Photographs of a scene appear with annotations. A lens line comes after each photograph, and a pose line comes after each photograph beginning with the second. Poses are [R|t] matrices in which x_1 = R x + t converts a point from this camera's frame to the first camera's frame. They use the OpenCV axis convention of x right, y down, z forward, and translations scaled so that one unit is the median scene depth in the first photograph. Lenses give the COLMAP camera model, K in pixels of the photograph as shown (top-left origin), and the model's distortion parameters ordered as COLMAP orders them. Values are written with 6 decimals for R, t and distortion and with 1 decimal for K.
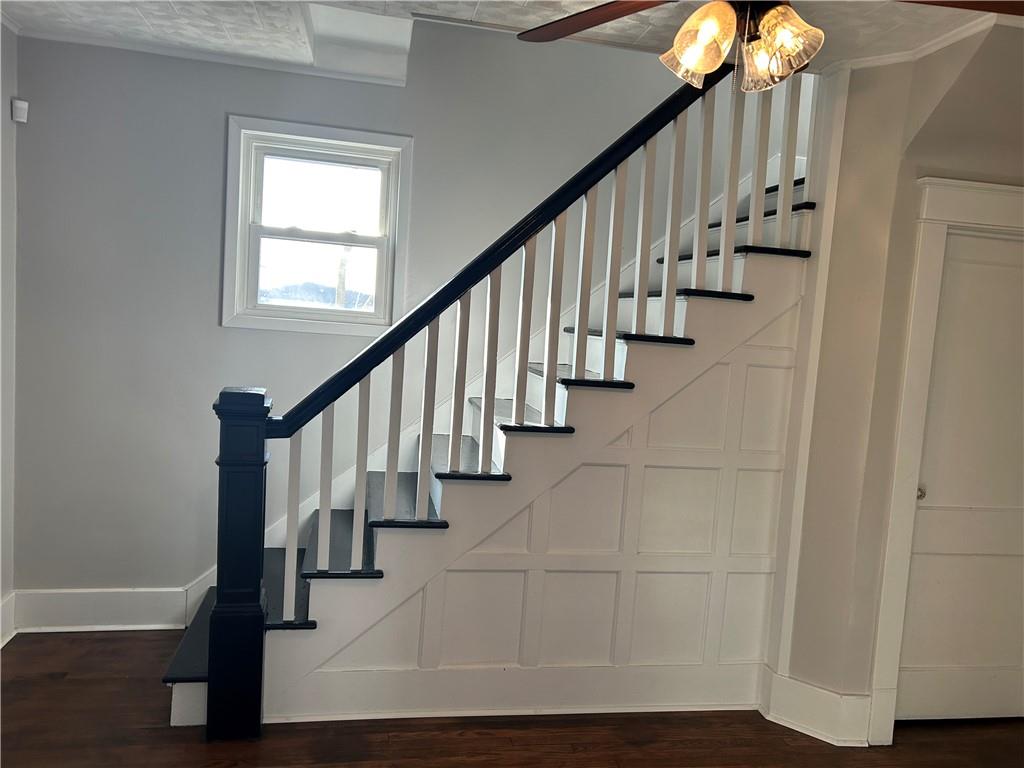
lens RADIAL K [[770.5, 0, 512.0], [0, 770.5, 384.0], [0, 0, 1]] dist [0.052666, -0.052553]
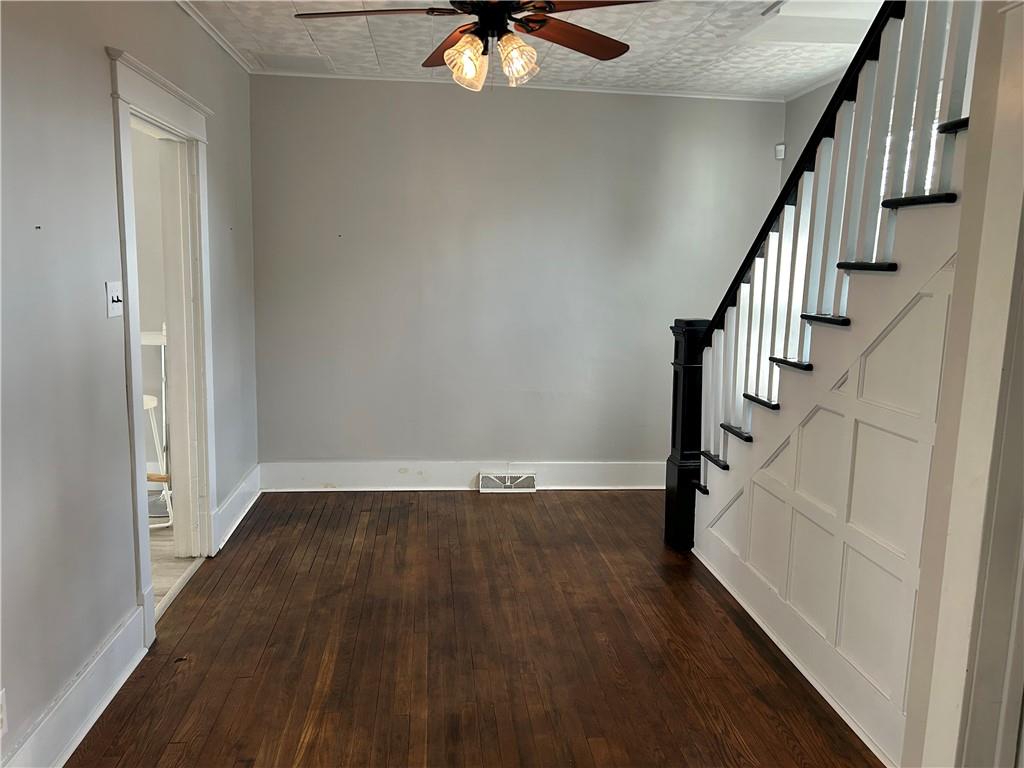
lens RADIAL K [[770.5, 0, 512.0], [0, 770.5, 384.0], [0, 0, 1]] dist [0.052666, -0.052553]
pose [[-0.097295, 0.075668, -0.992375, 1.083508], [-0.112529, 0.989875, 0.086510, 0.037940], [0.988874, 0.120088, -0.087795, 0.726458]]
